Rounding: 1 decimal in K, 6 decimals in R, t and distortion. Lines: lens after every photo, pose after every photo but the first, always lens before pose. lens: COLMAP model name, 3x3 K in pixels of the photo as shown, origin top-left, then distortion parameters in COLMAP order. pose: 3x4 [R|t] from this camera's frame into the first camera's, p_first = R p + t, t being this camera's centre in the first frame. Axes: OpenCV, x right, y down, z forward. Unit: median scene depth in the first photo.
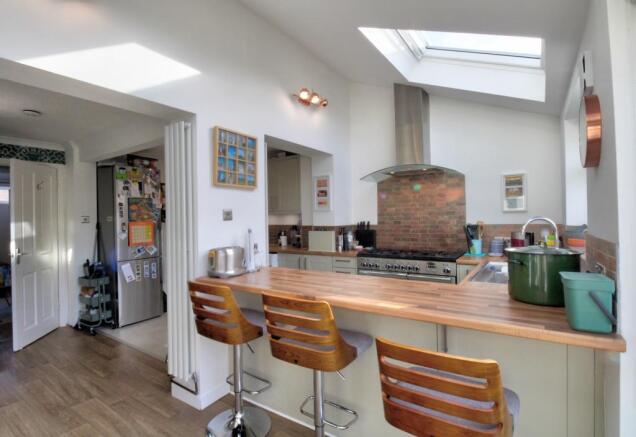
lens RADIAL K [[312.5, 0, 318.0], [0, 312.5, 218.5], [0, 0, 1]] dist [0.001653, 0.000138]
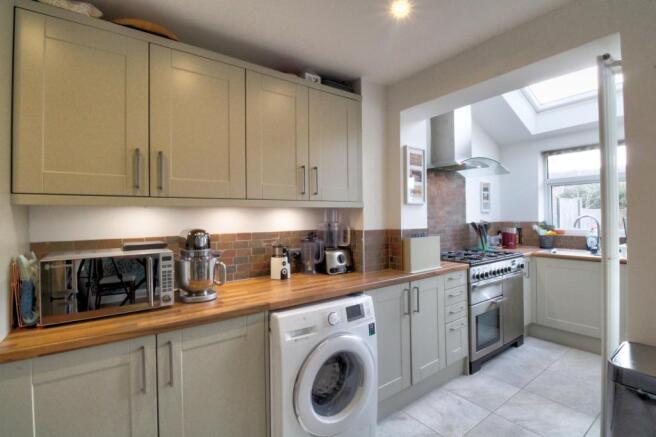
lens RADIAL K [[309.0, 0, 327.5], [0, 309.0, 214.5], [0, 0, 1]] dist [-0.014918, -0.001063]
pose [[0.342529, 0.018960, 0.939316, -0.672514], [0.009705, 0.999672, -0.023718, 0.009006], [-0.939457, 0.017240, 0.342233, 1.044666]]
